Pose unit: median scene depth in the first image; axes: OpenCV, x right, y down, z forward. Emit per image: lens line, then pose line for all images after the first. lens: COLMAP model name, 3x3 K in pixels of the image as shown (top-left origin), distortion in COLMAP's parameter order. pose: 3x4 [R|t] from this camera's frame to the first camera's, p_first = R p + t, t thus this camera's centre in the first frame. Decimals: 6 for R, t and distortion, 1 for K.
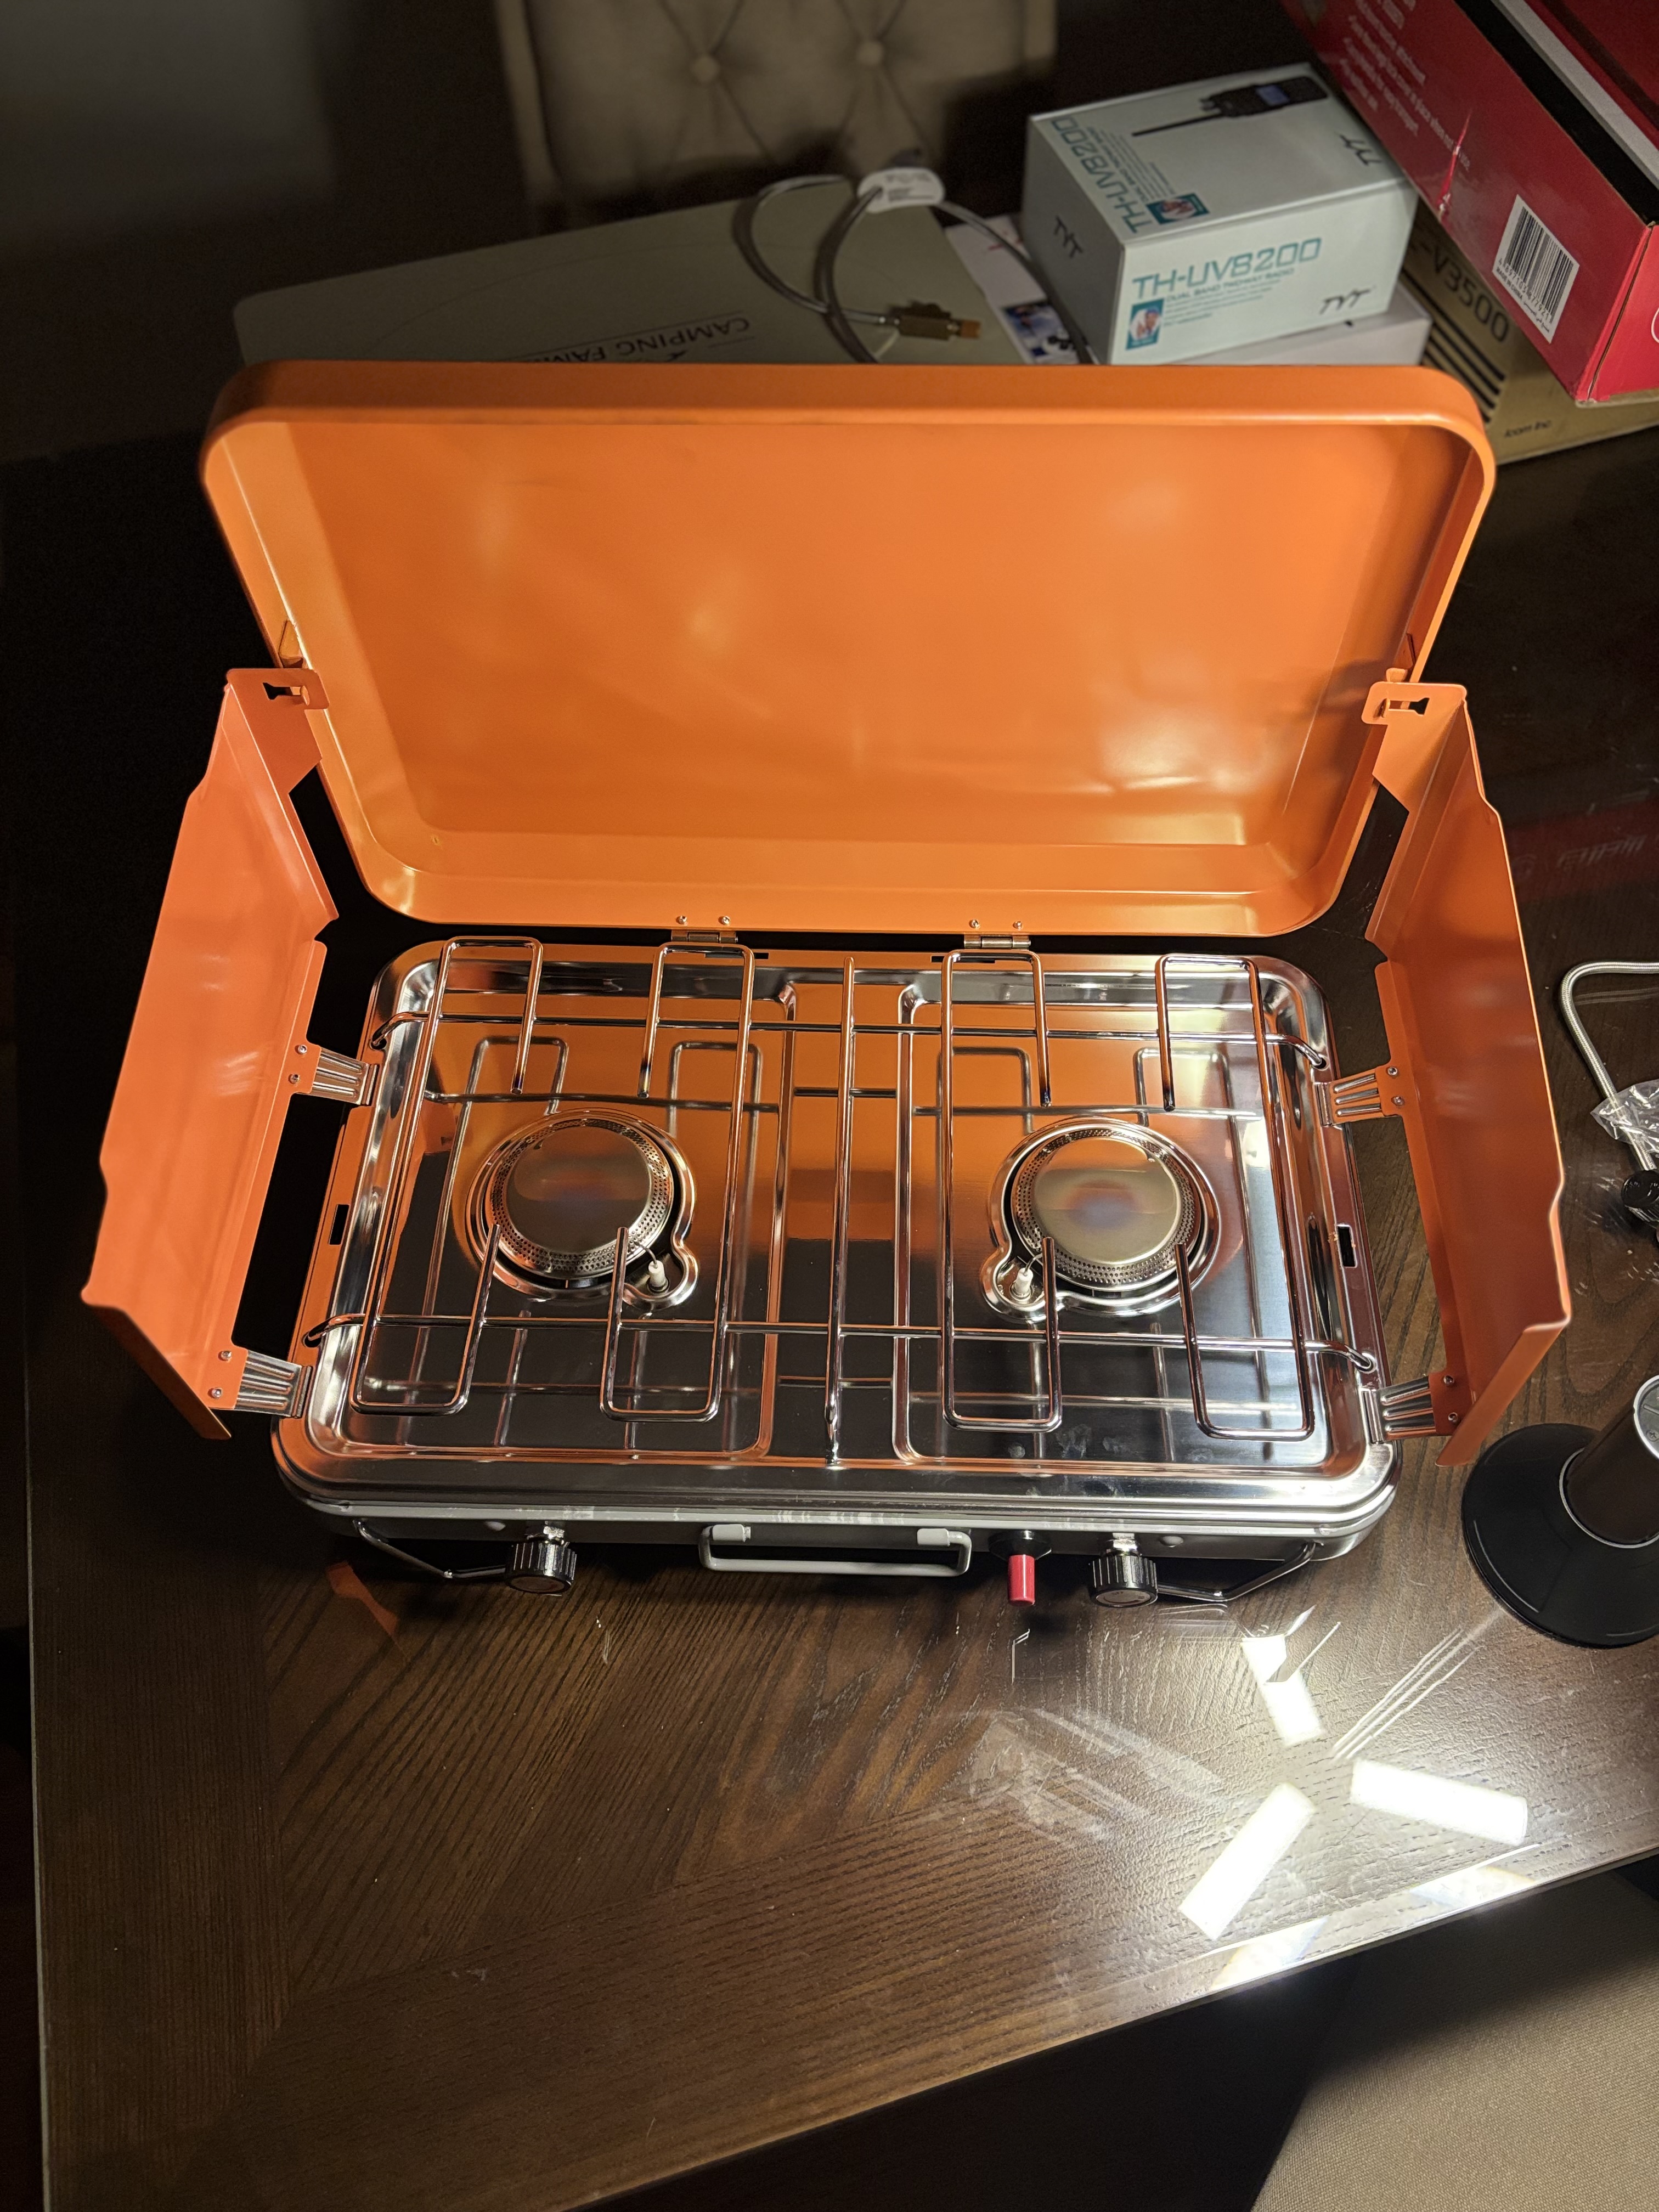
lens RADIAL K [[1669.2, 0, 829.5], [0, 1669.2, 1106.0], [0, 0, 1]] dist [0.004602, 0.001201]
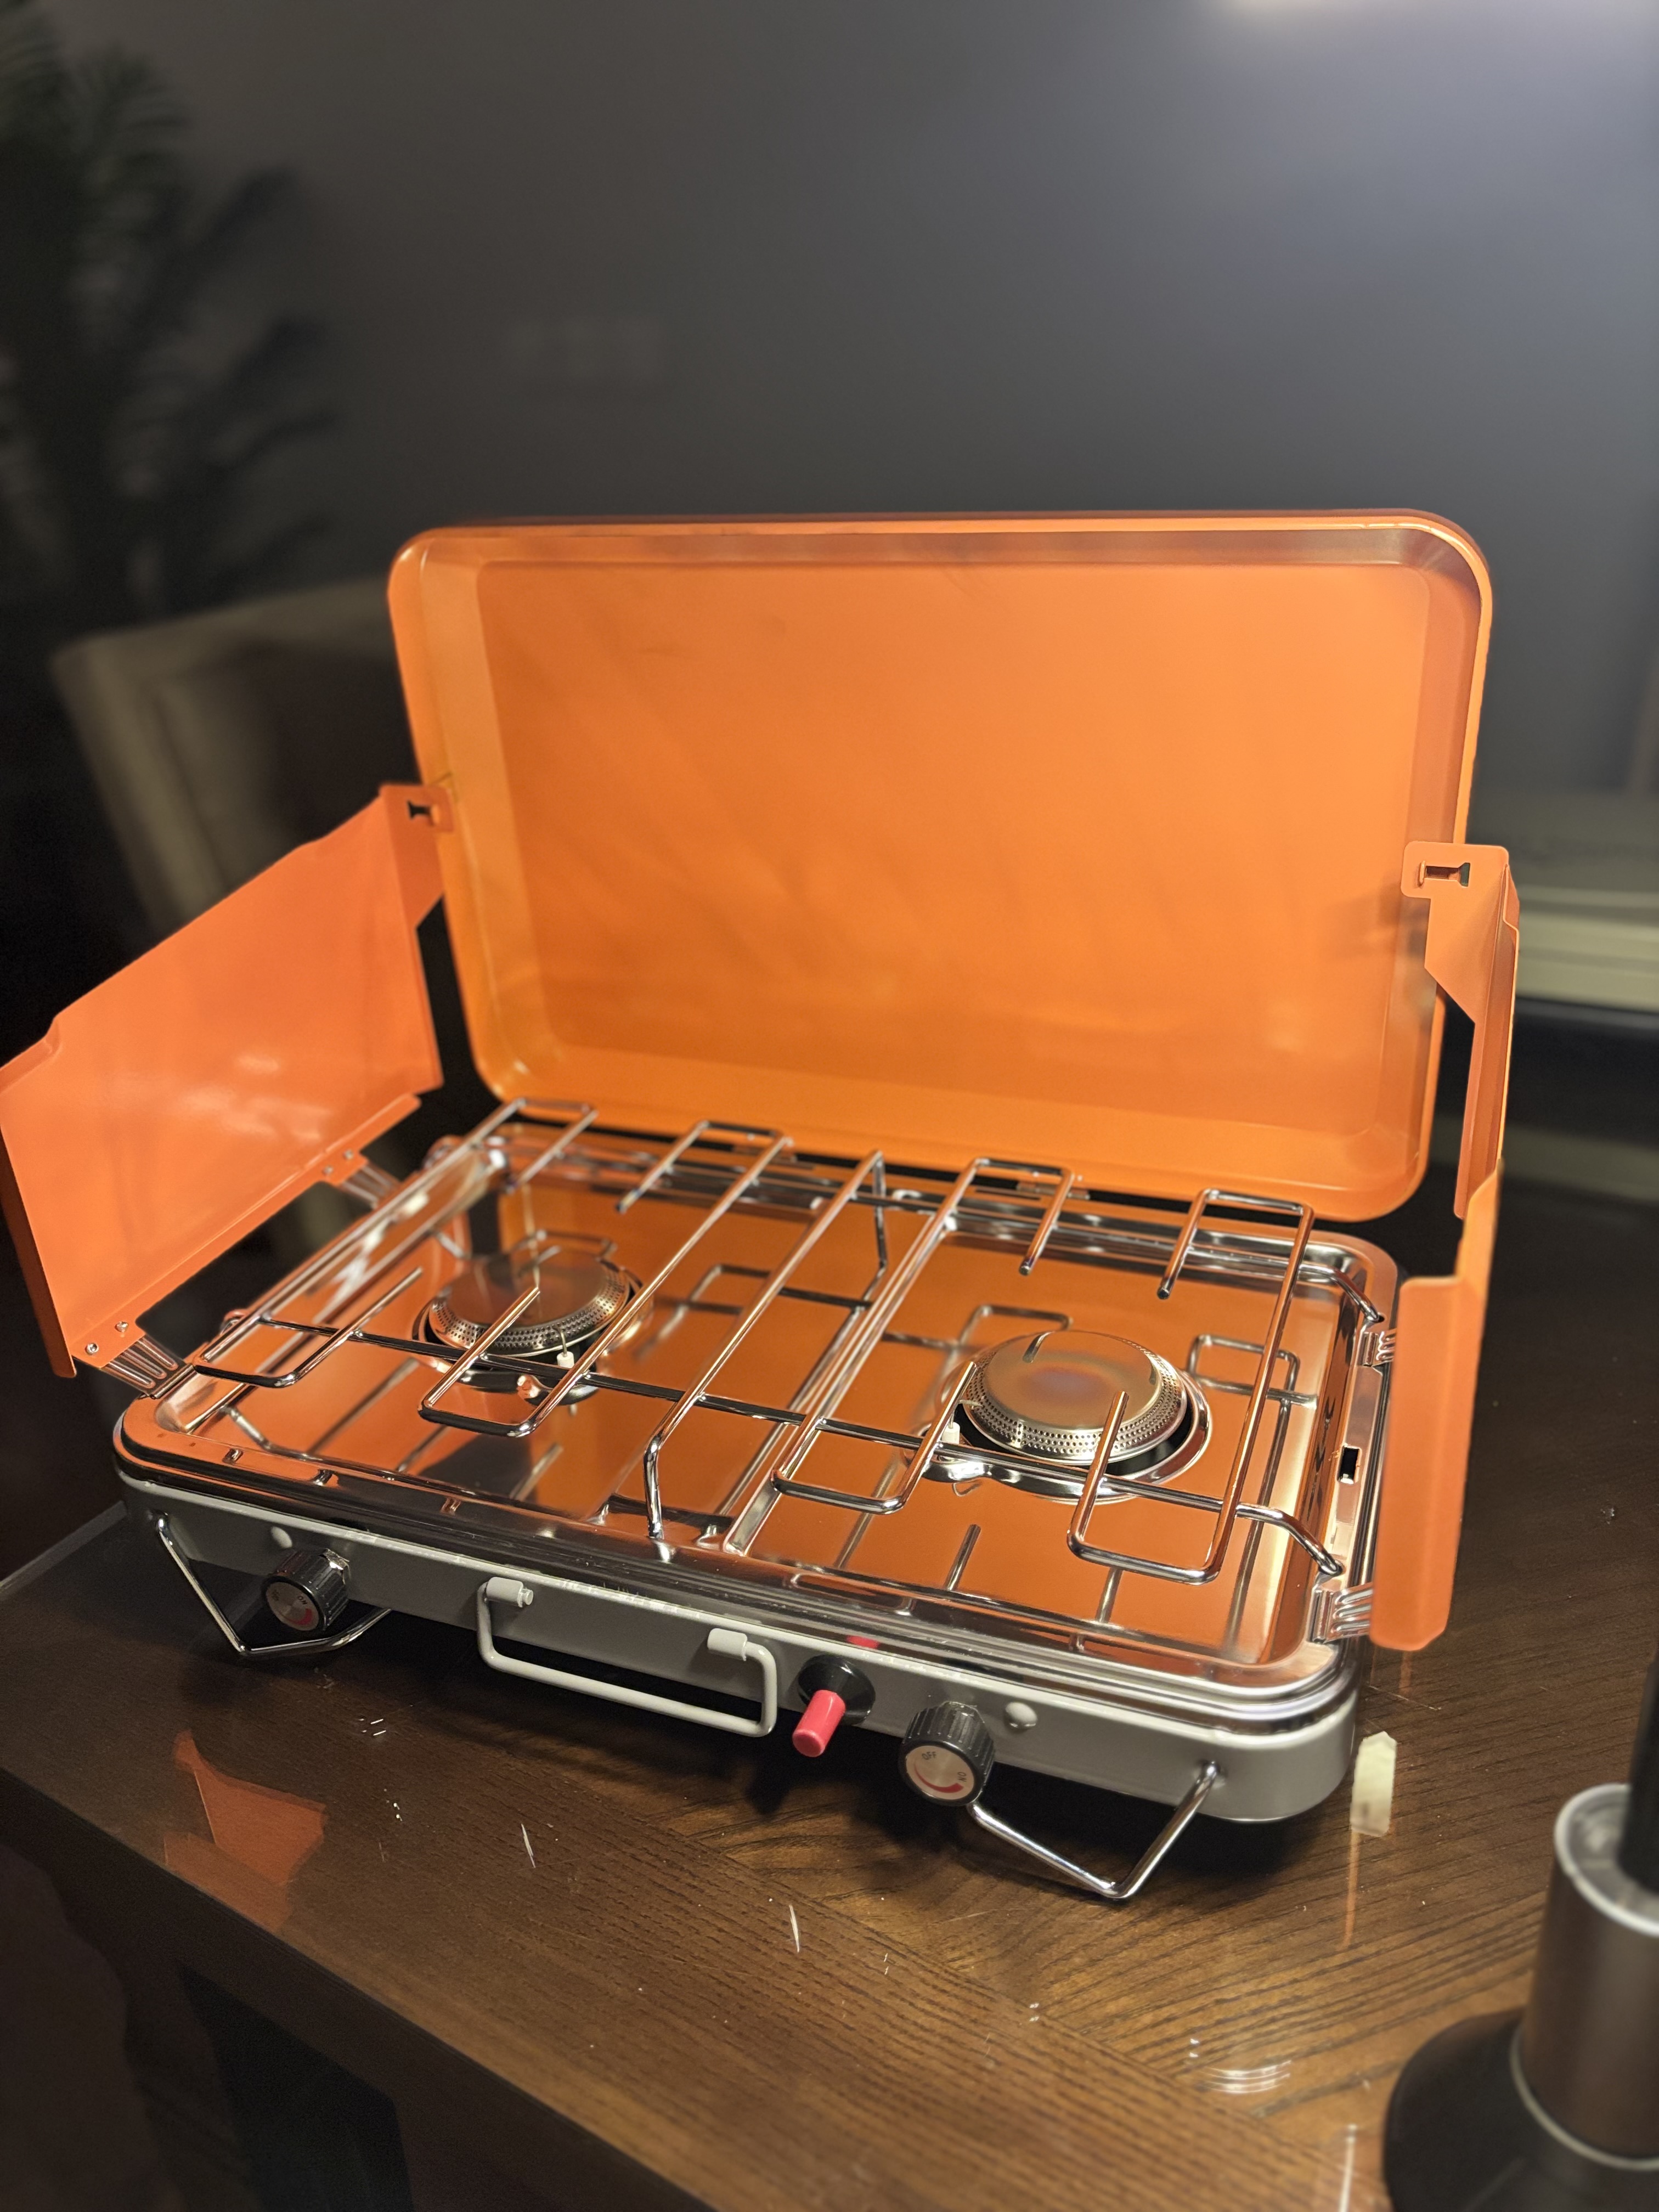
lens RADIAL K [[1669.2, 0, 829.5], [0, 1669.2, 1106.0], [0, 0, 1]] dist [0.004602, 0.001201]
pose [[0.944065, 0.110734, -0.310610, 0.319890], [-0.253204, 0.846856, -0.467678, 0.393666], [0.211254, 0.520166, 0.827526, 0.216709]]
